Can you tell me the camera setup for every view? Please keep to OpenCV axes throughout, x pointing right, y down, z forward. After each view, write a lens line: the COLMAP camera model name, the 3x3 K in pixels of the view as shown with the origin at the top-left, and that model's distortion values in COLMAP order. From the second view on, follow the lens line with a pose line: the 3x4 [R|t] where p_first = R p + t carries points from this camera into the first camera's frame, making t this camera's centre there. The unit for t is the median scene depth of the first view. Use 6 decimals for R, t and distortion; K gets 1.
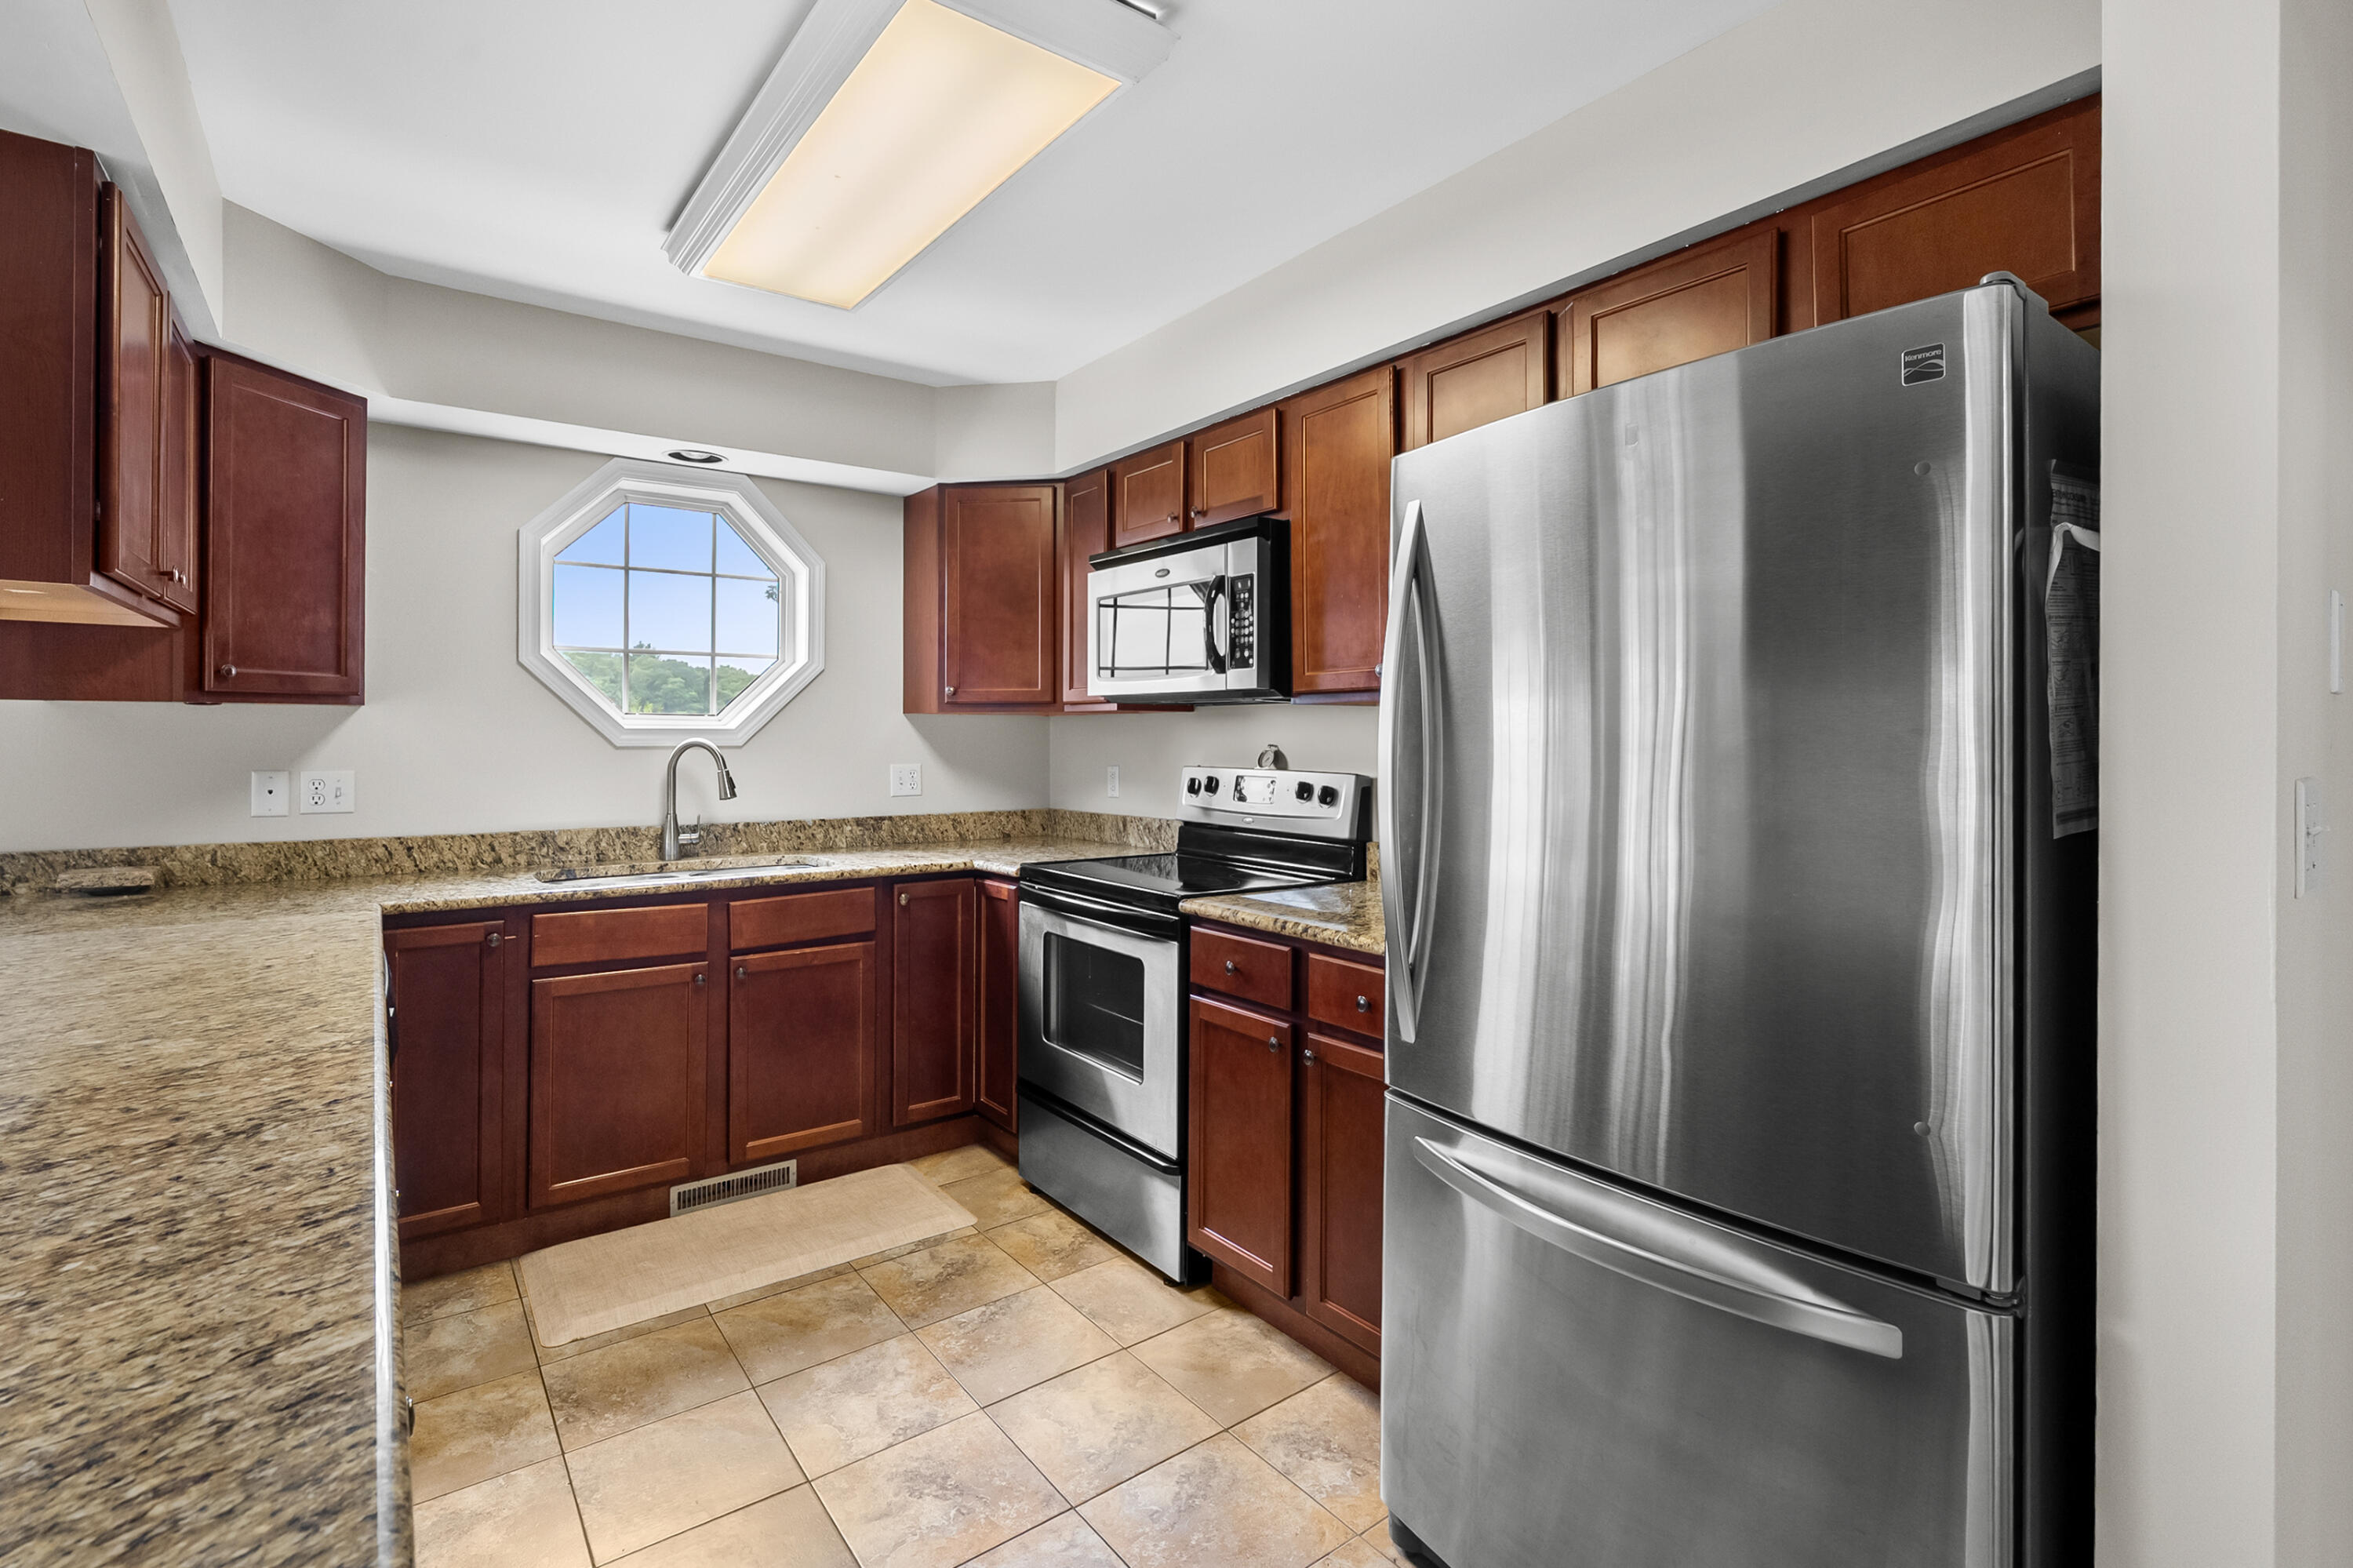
lens RADIAL K [[1078.9, 0, 1167.4], [0, 1078.9, 735.0], [0, 0, 1]] dist [-0.001157, 0.000522]
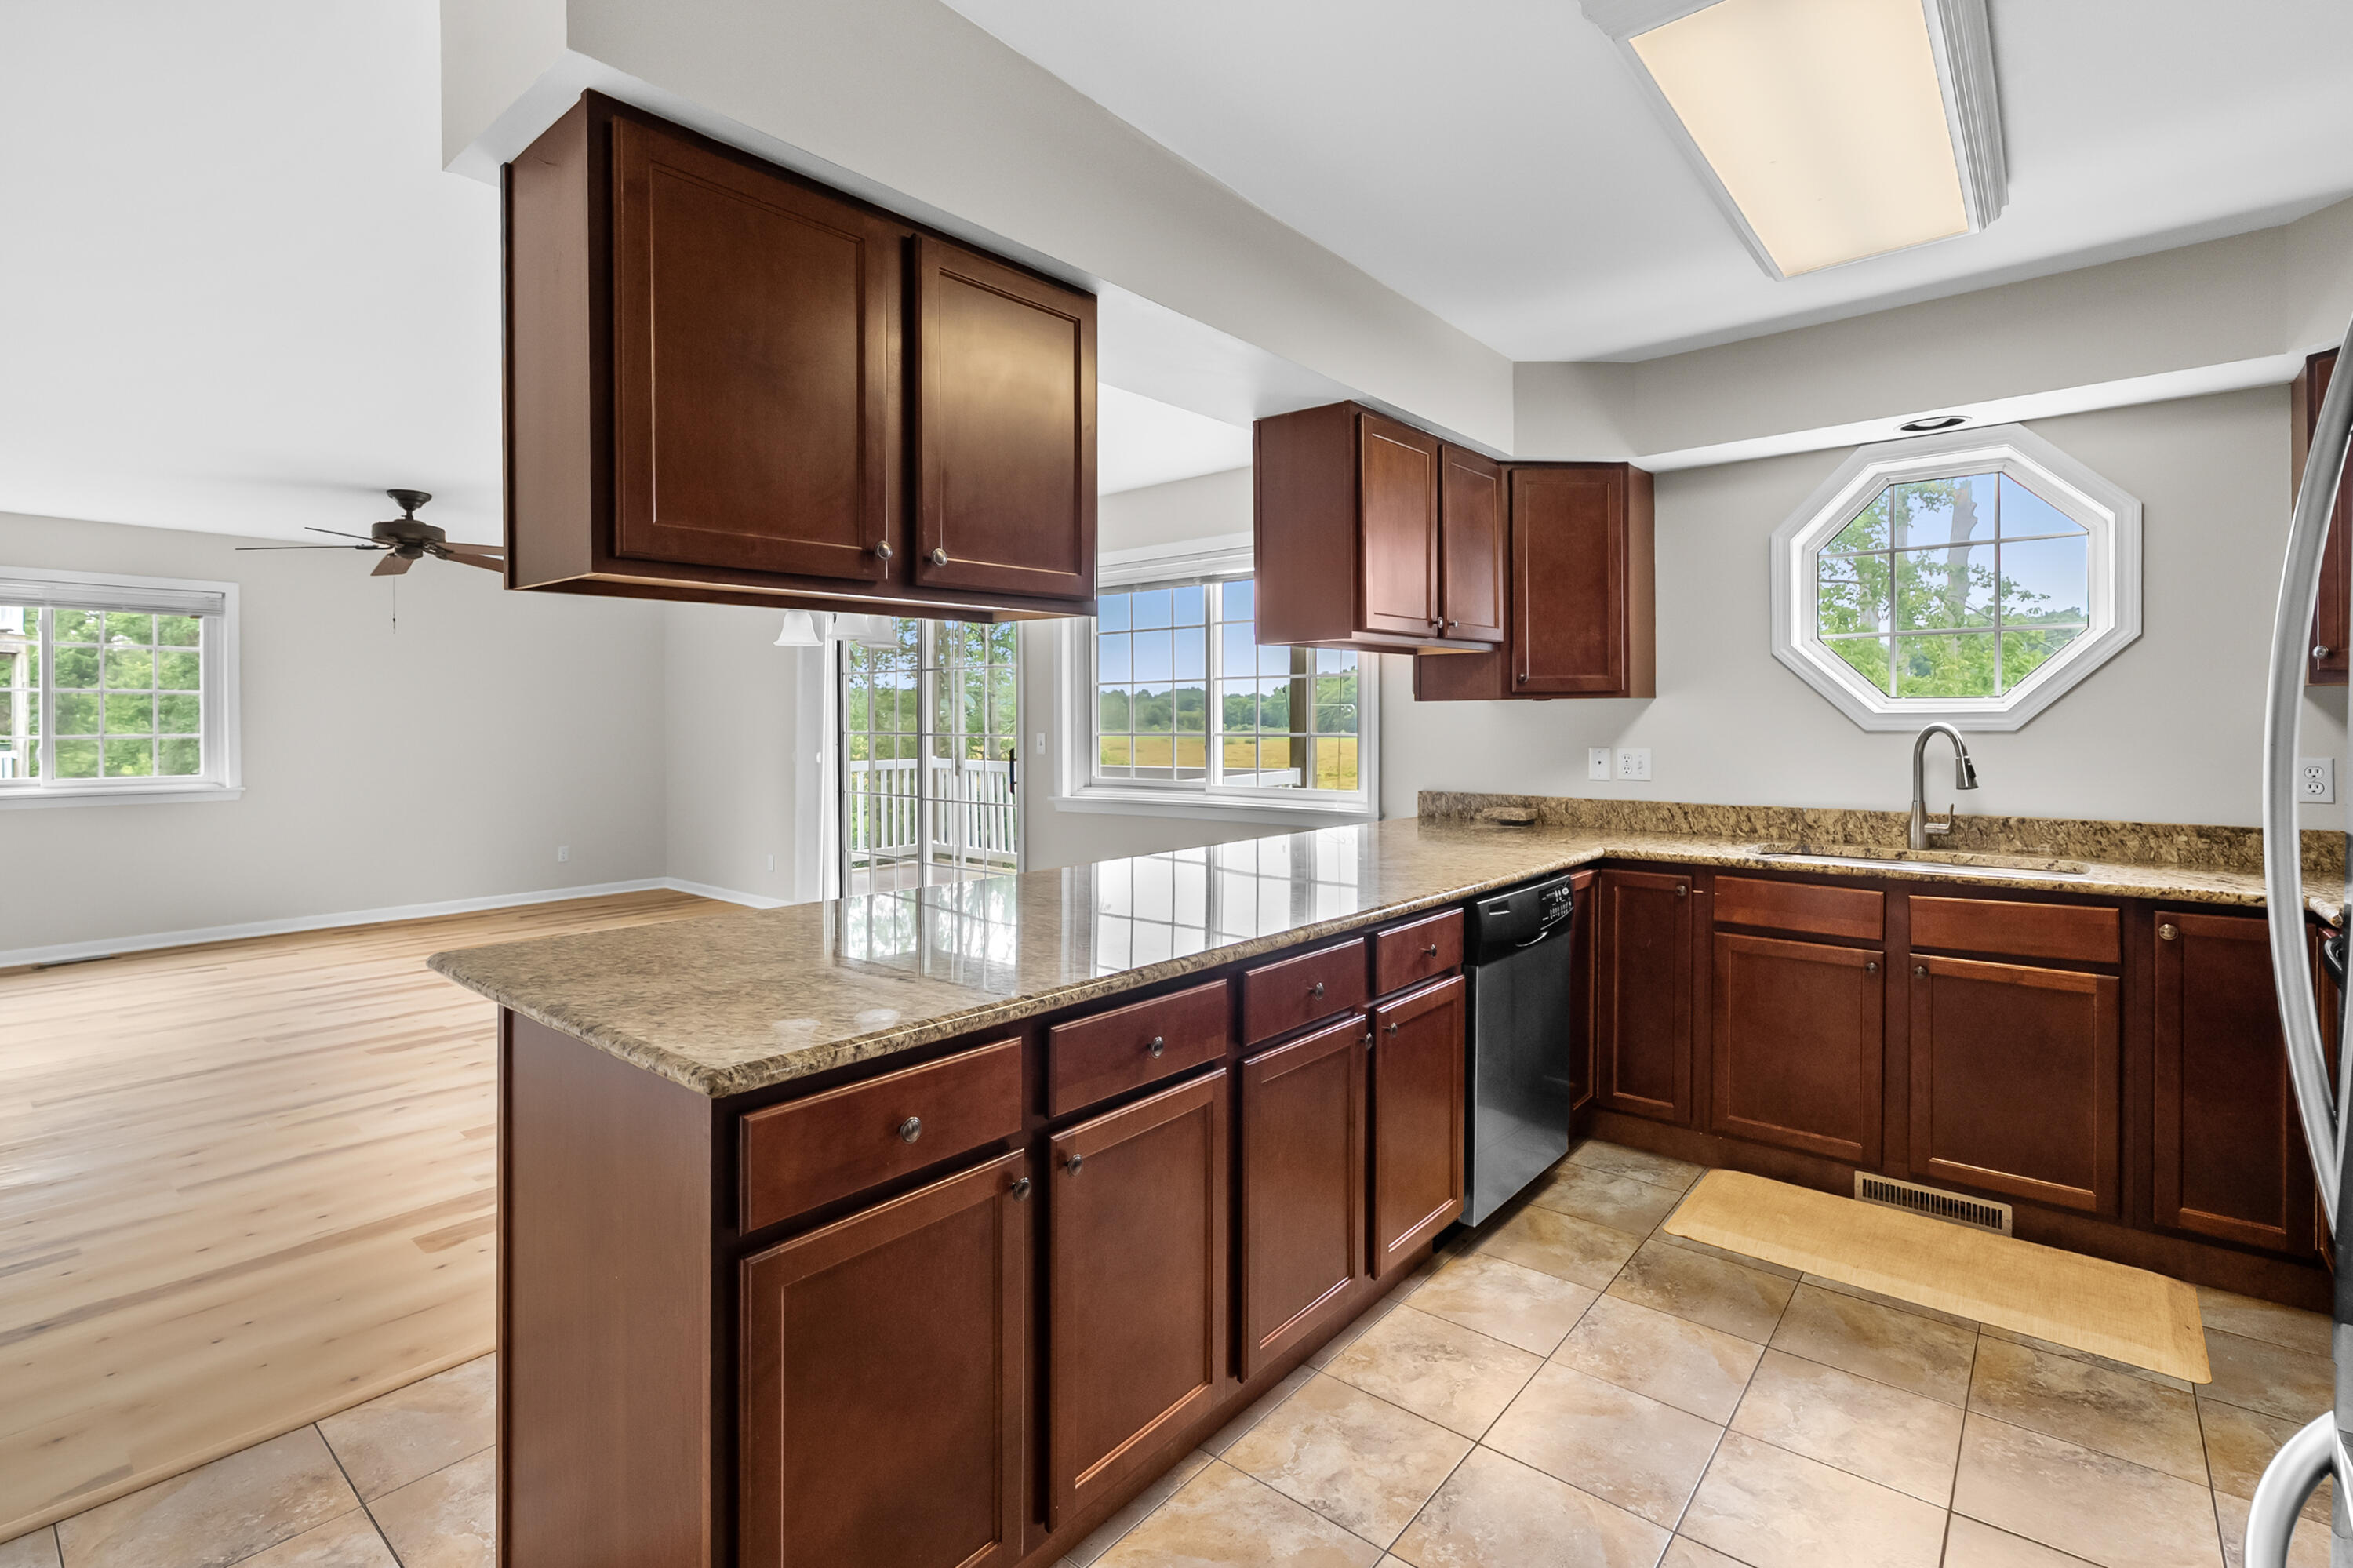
lens RADIAL K [[1085.8, 0, 1174.8], [0, 1085.8, 726.2], [0, 0, 1]] dist [-0.004468, 0.001657]
pose [[0.228941, -0.000331, -0.973440, 0.349037], [0.004969, 0.999987, 0.000829, 0.002410], [0.973428, -0.005027, 0.228939, 0.144580]]
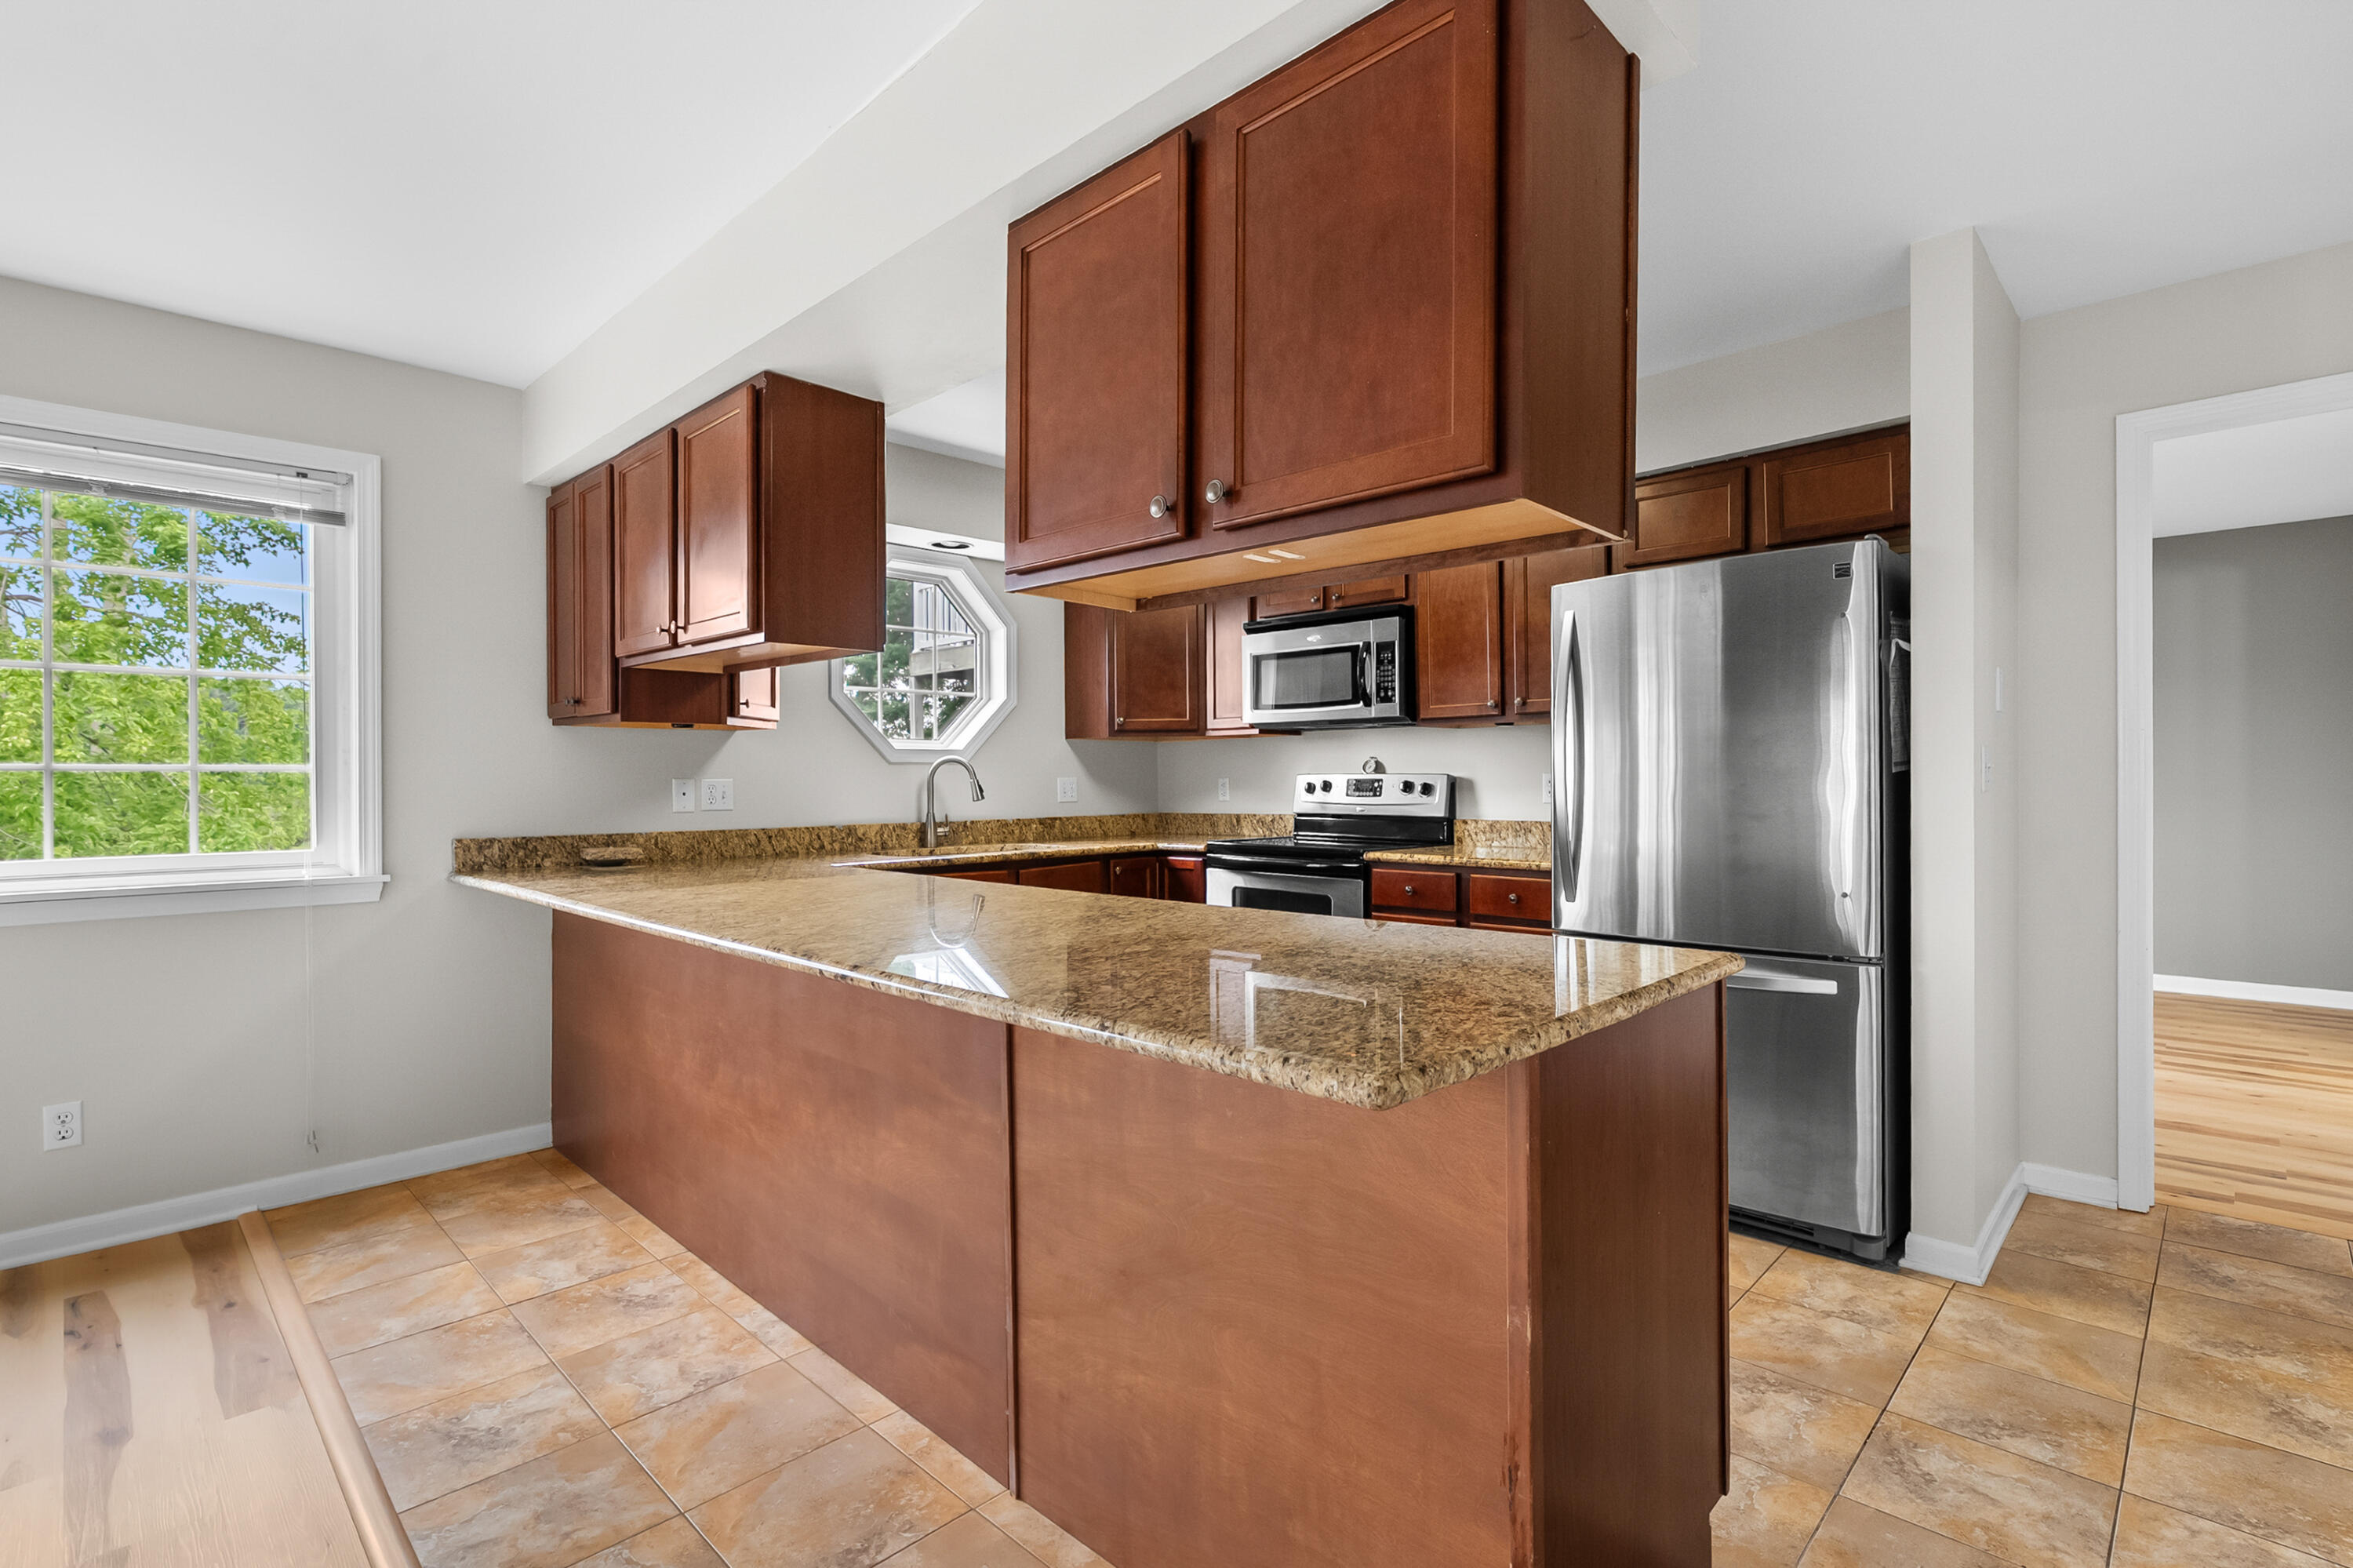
lens RADIAL K [[1091.0, 0, 1176.5], [0, 1091.0, 784.0], [0, 0, 1]] dist [-0.005608, 0.000187]
pose [[0.987389, -0.010189, 0.157983, -0.397728], [0.009168, 0.999932, 0.007186, 0.032665], [-0.158045, -0.005647, 0.987416, -0.398763]]
